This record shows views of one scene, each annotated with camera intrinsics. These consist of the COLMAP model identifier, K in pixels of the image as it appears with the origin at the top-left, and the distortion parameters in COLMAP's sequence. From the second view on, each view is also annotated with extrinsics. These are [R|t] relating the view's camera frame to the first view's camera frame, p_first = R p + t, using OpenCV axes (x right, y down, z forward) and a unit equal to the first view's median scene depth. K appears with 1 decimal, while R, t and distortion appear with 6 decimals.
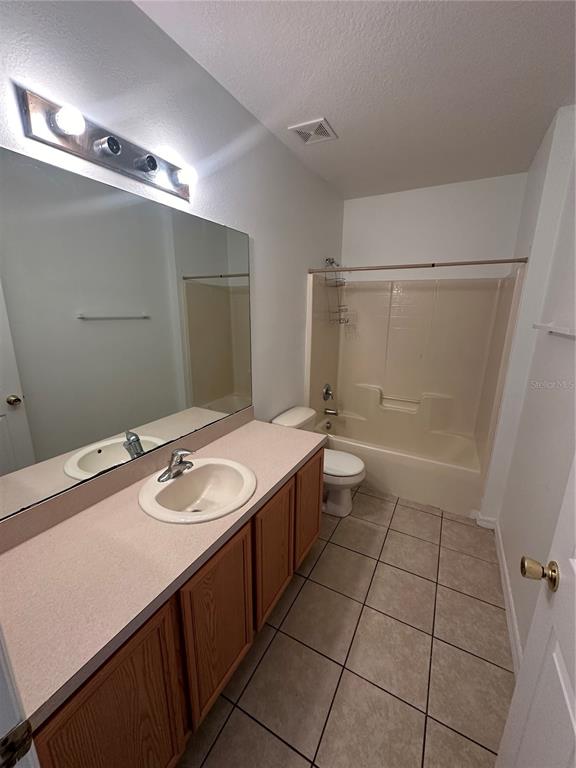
lens RADIAL K [[305.2, 0, 288.0], [0, 305.2, 384.0], [0, 0, 1]] dist [-0.001907, 0.000168]
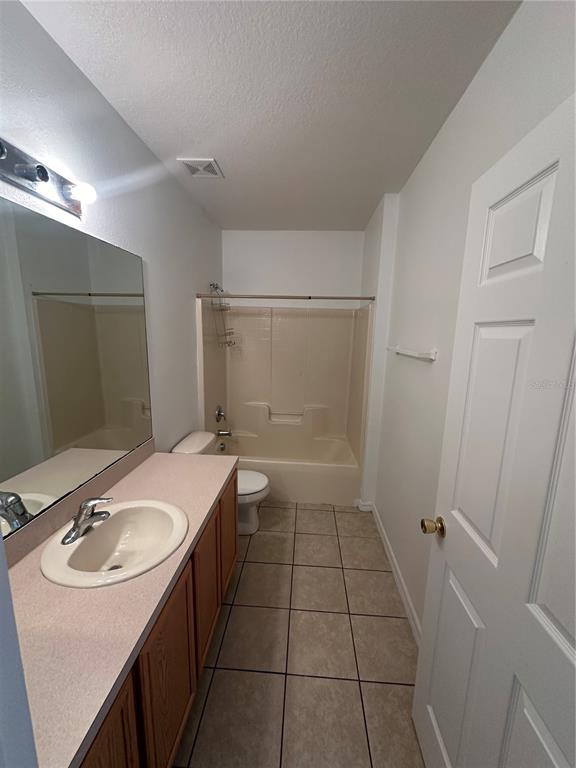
lens RADIAL K [[305.2, 0, 288.0], [0, 305.2, 384.0], [0, 0, 1]] dist [-0.001907, 0.000168]
pose [[0.907414, -0.064564, 0.415248, -0.133350], [0.088661, 0.995298, -0.038993, -0.019390], [-0.410778, 0.072199, 0.908872, -0.023390]]
